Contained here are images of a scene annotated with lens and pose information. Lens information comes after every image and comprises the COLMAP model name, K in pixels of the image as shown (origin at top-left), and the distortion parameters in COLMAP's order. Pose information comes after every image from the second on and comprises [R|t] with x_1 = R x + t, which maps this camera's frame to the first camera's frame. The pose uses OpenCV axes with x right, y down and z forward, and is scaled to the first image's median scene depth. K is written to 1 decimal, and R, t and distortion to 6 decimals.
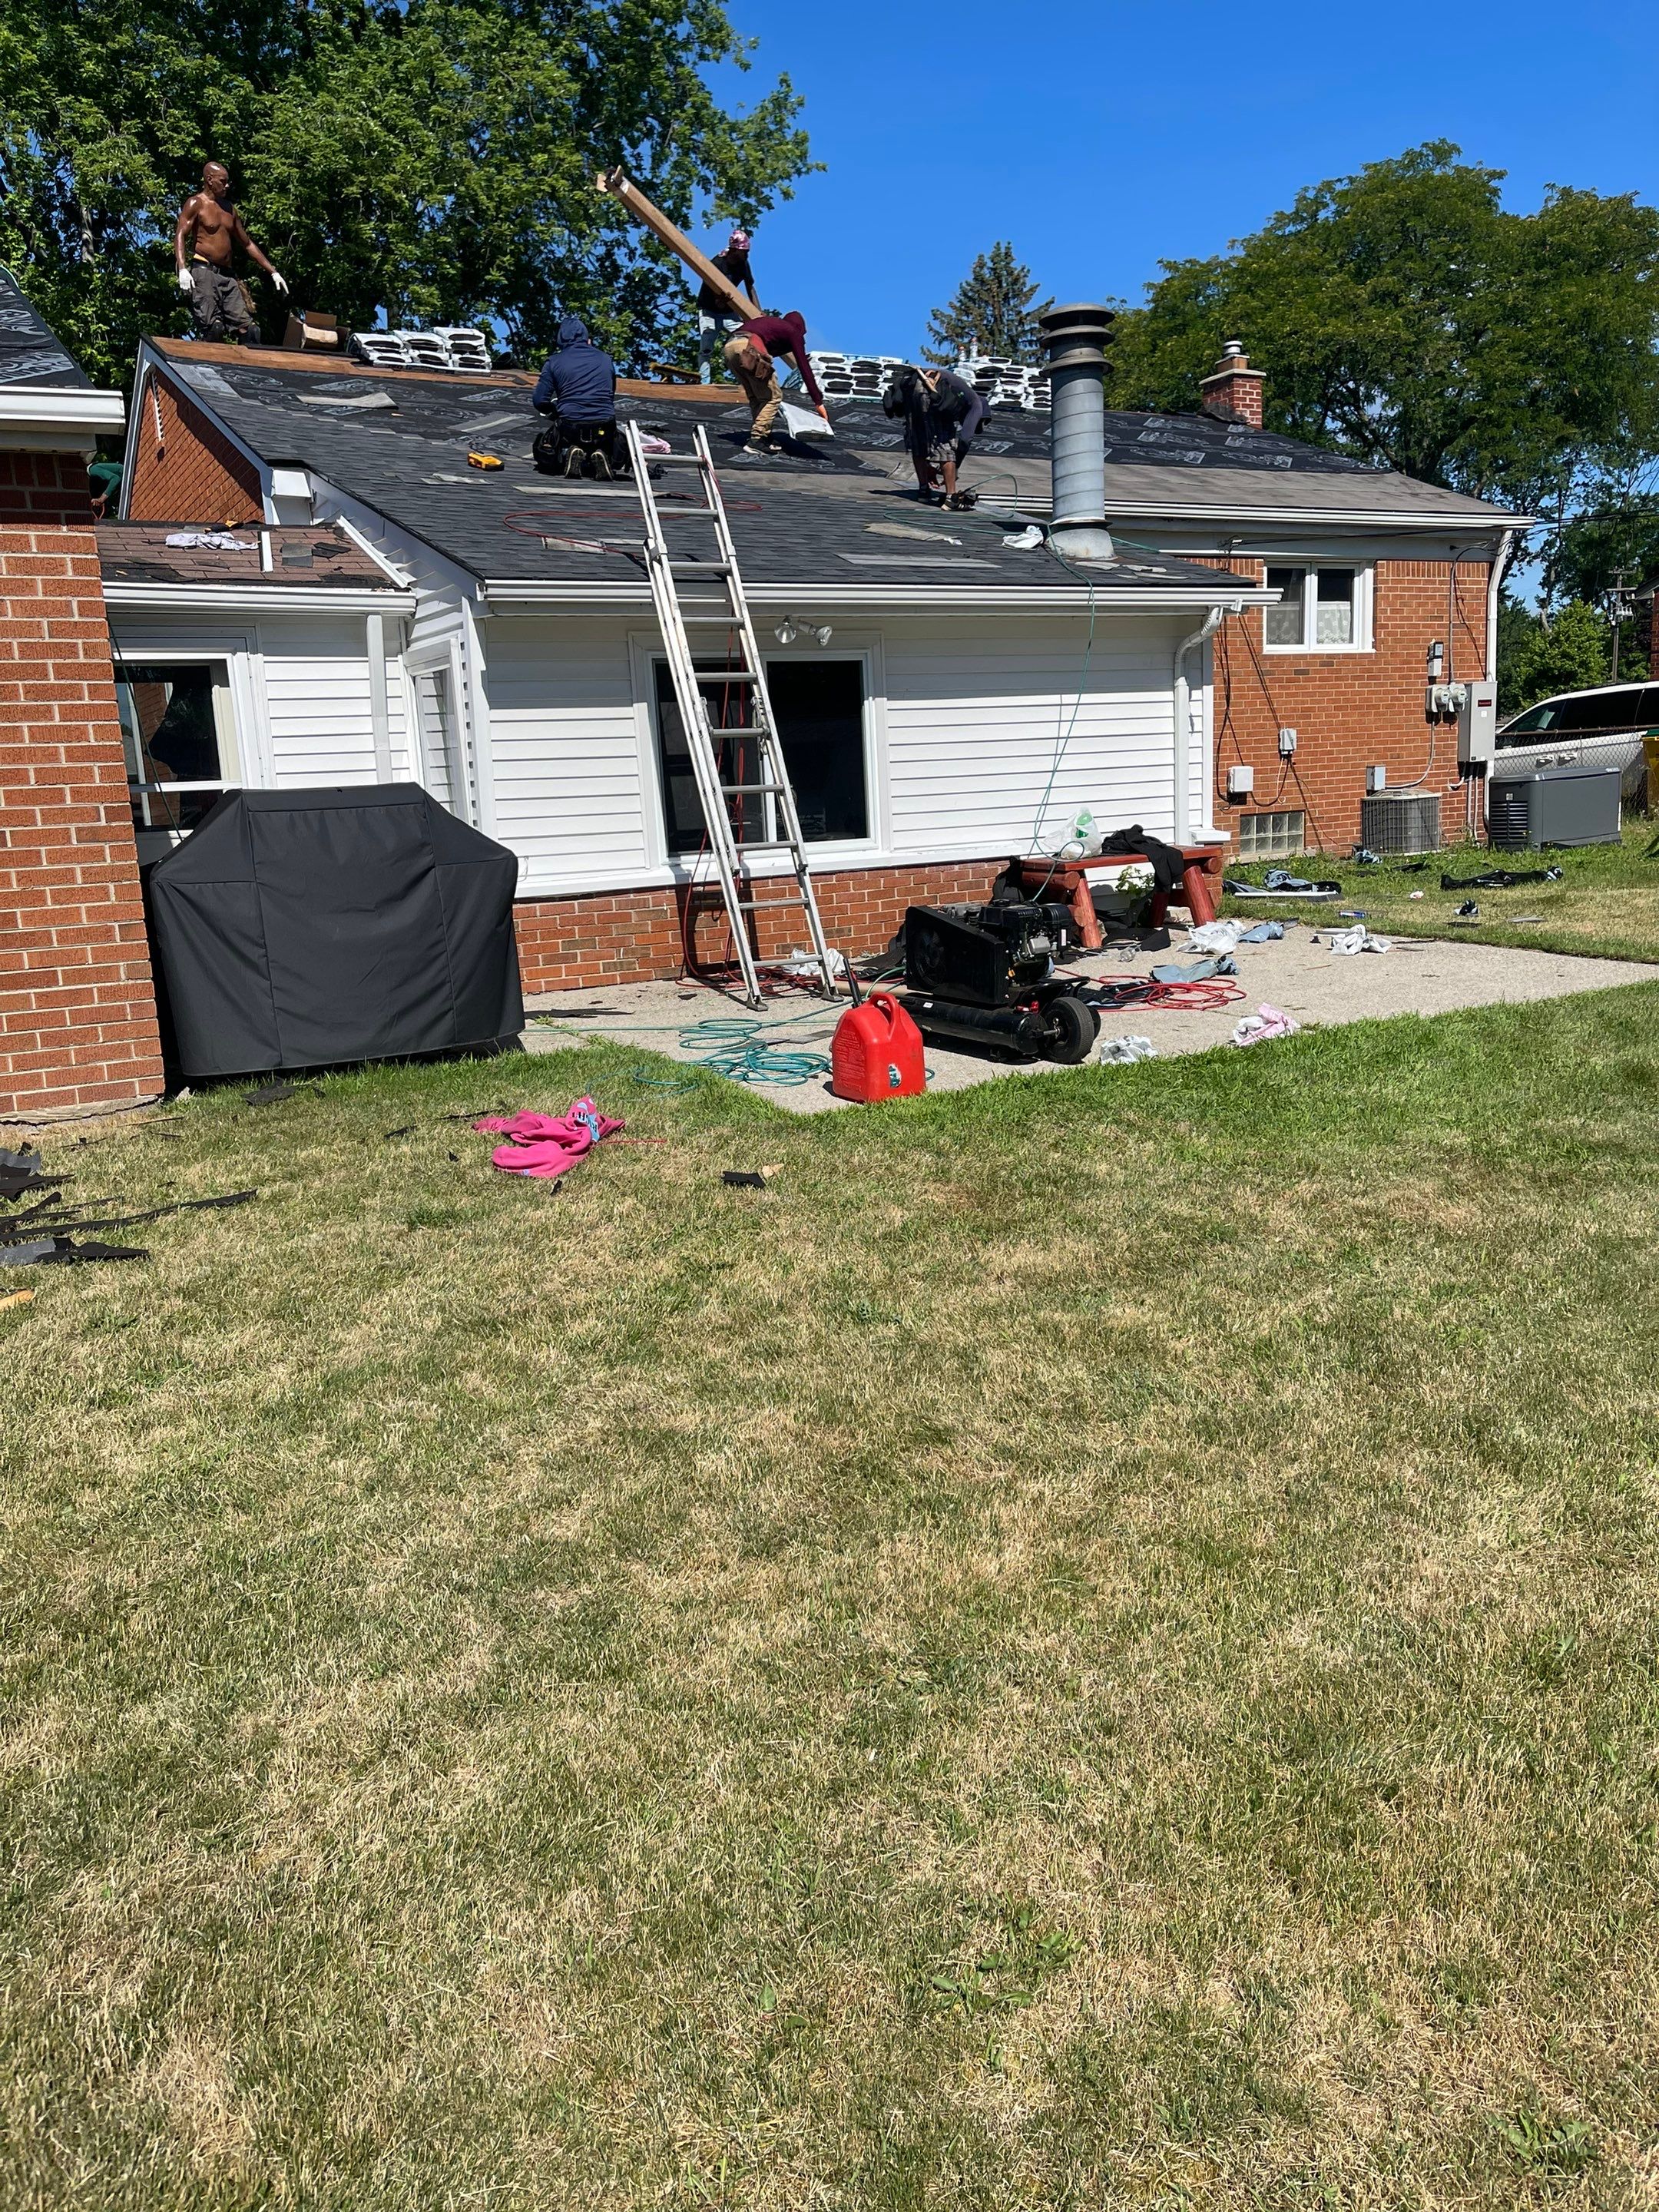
lens RADIAL K [[1666.2, 0, 829.5], [0, 1666.2, 1106.0], [0, 0, 1]] dist [0.067368, -0.086003]
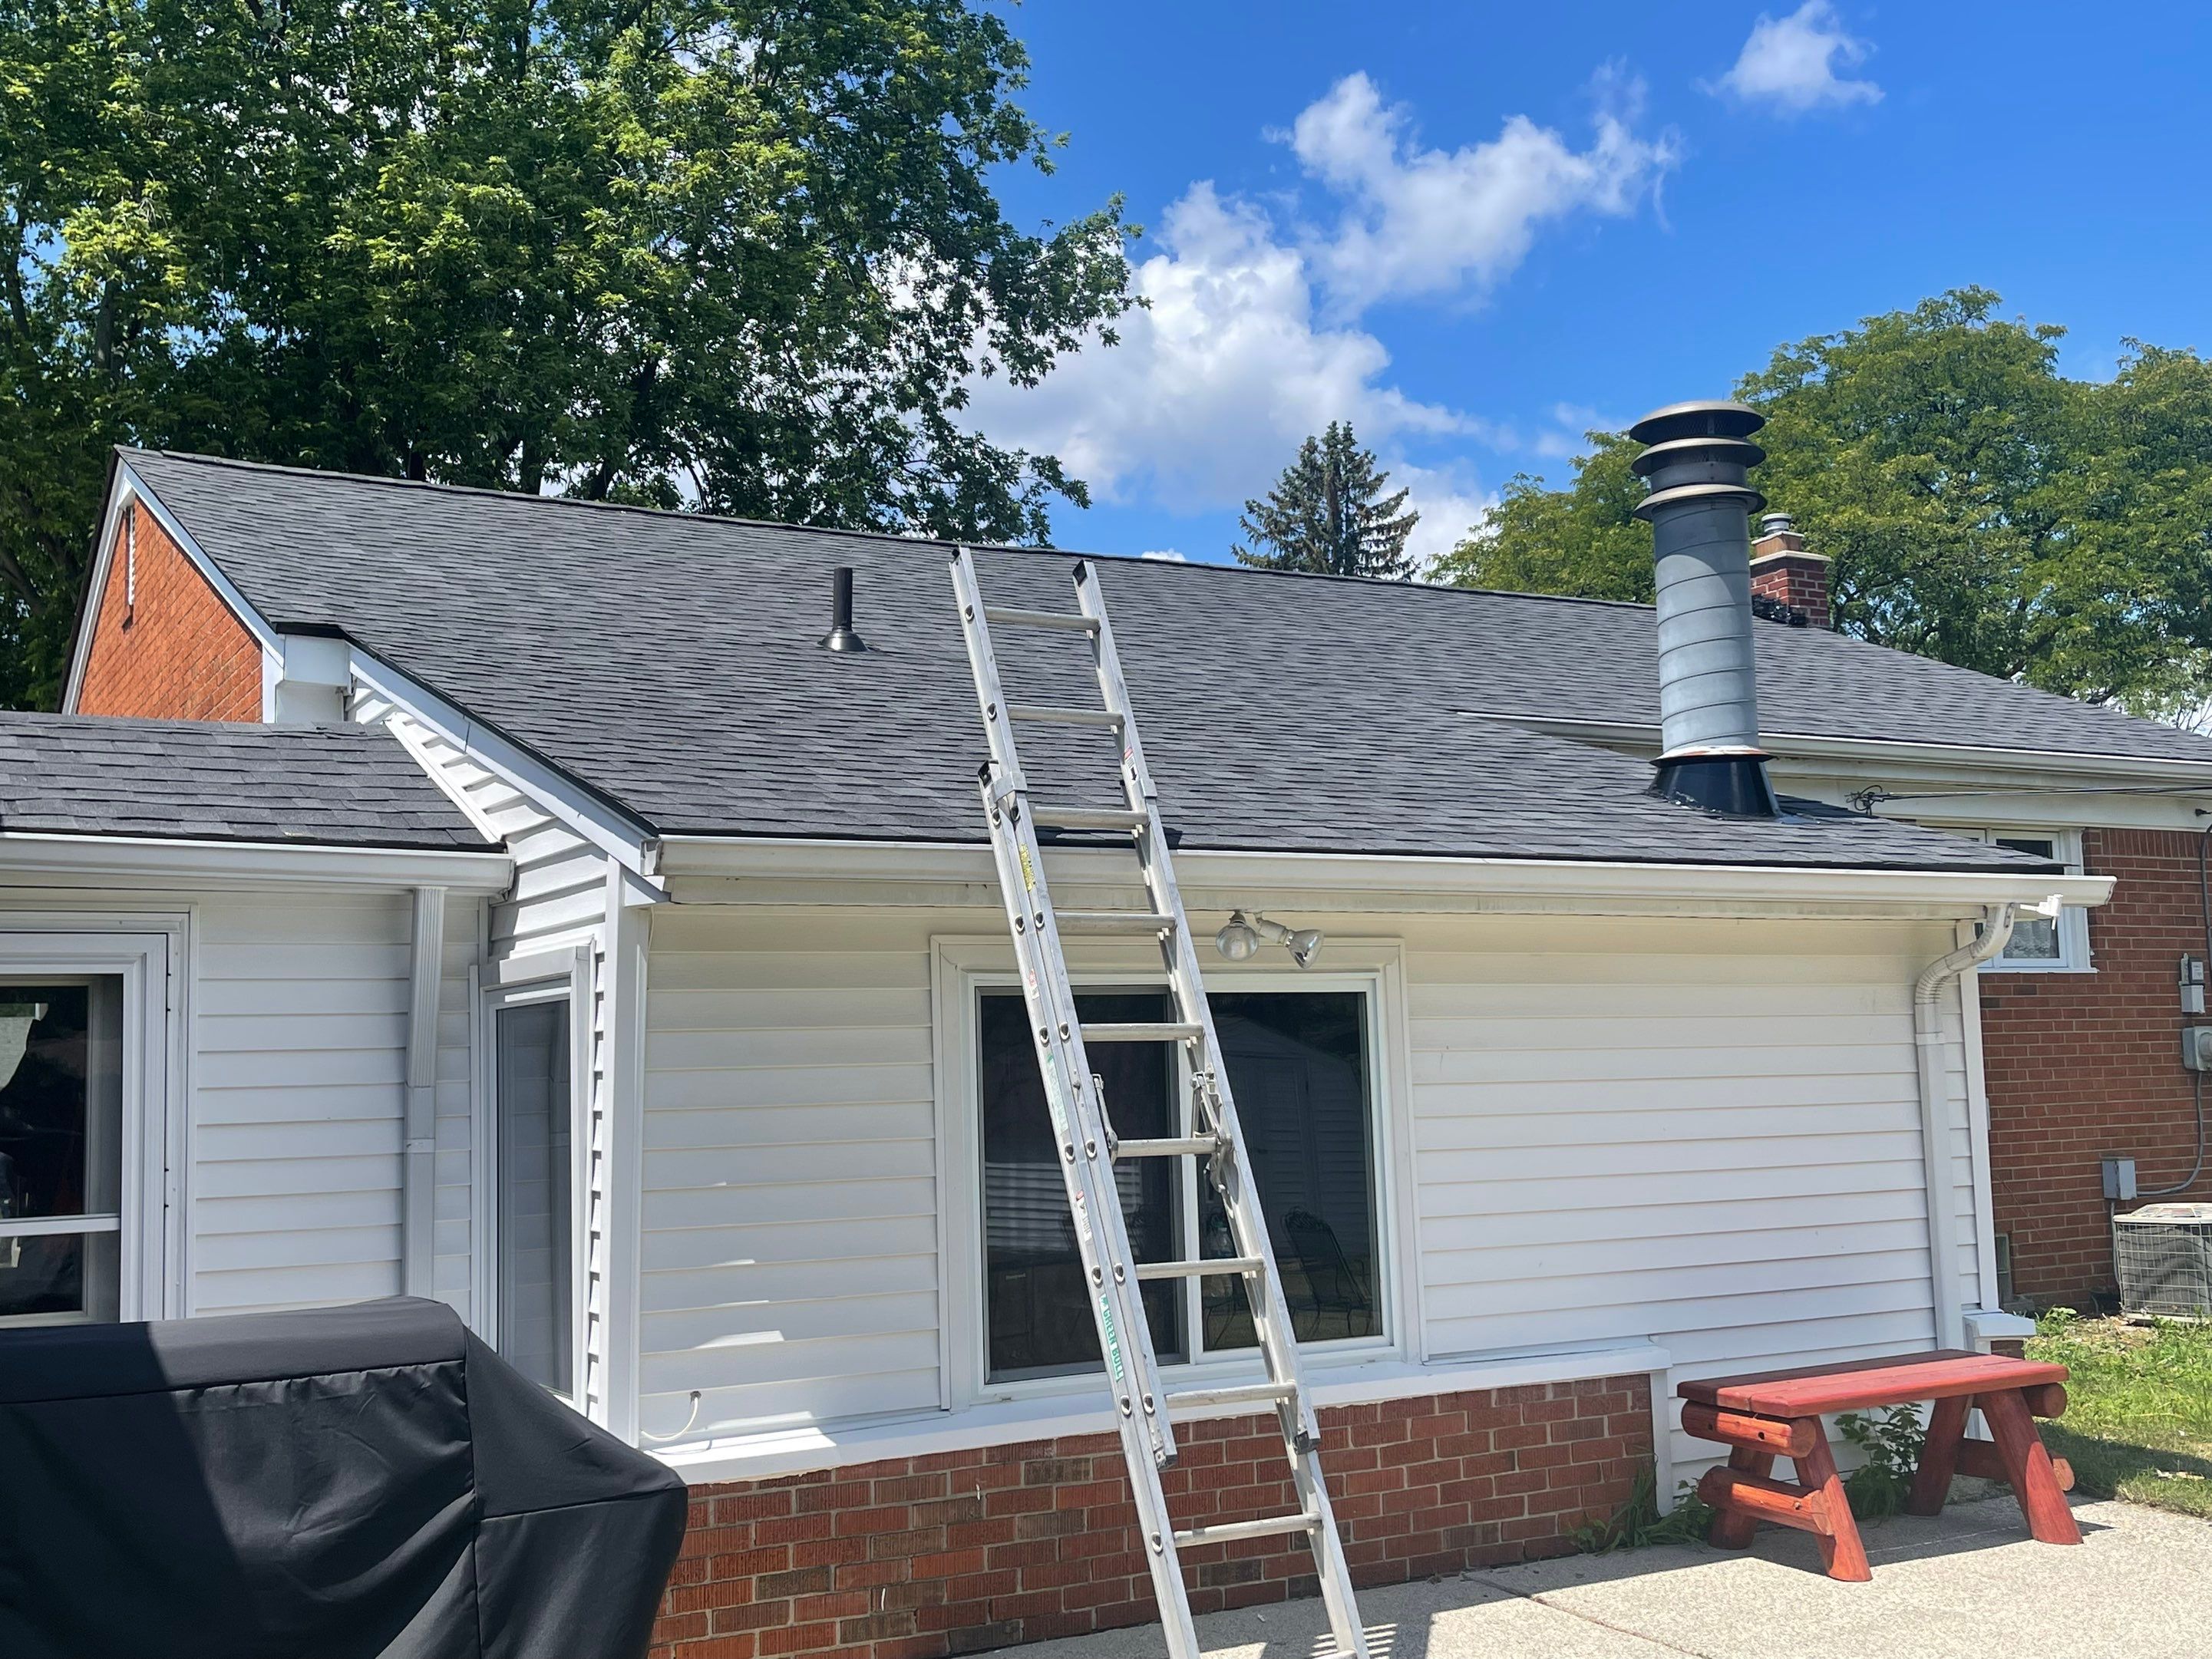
lens RADIAL K [[2213.8, 0, 996.7], [0, 2213.8, 880.8], [0, 0, 1]] dist [0.009420, -0.030235]
pose [[0.999258, 0.022960, -0.030911, -0.075743], [-0.030642, 0.960294, -0.277300, -0.111612], [0.023317, 0.278042, 0.960286, 0.354019]]
